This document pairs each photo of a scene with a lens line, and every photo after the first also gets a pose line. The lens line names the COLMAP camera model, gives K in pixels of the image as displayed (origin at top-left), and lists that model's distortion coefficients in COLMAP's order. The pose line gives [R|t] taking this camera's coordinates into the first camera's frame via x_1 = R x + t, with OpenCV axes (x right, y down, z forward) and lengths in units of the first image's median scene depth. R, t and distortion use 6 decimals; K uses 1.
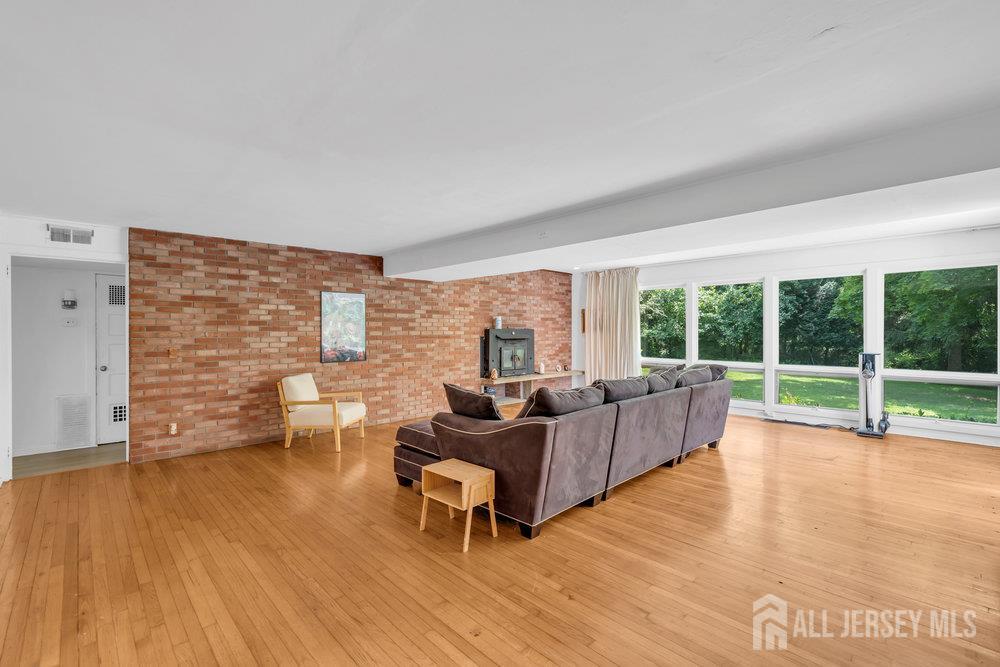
lens RADIAL K [[449.9, 0, 499.8], [0, 449.9, 331.1], [0, 0, 1]] dist [-0.002072, 0.000260]
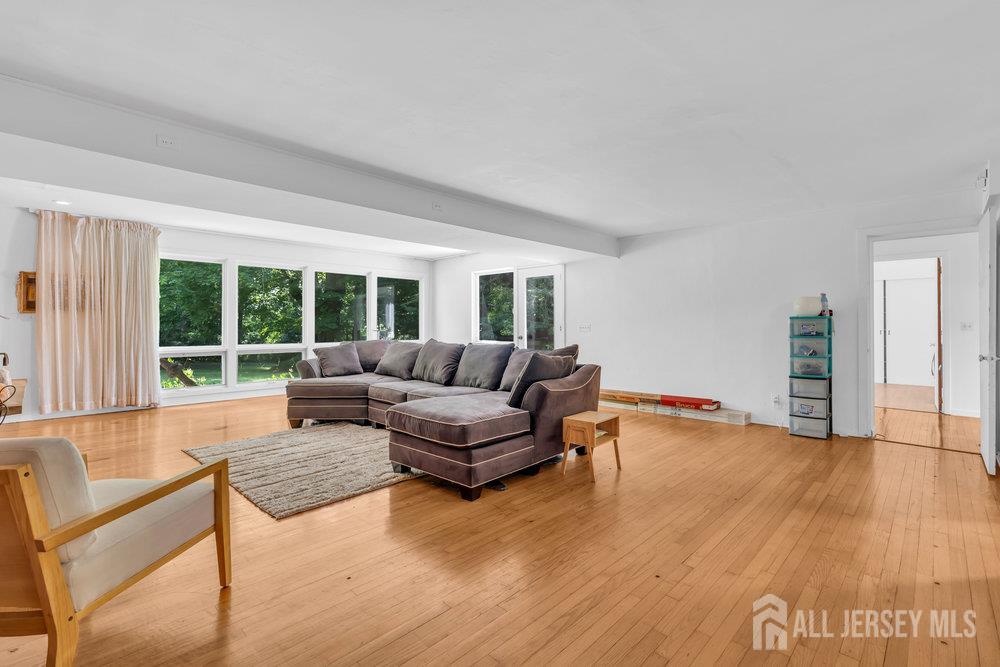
lens RADIAL K [[456.6, 0, 504.0], [0, 456.6, 317.9], [0, 0, 1]] dist [0.000329, 0.000306]
pose [[-0.056147, -0.001230, 0.998422, -0.472014], [-0.012625, 0.999920, 0.000522, 0.000974], [-0.998343, -0.012576, -0.056158, 0.462595]]
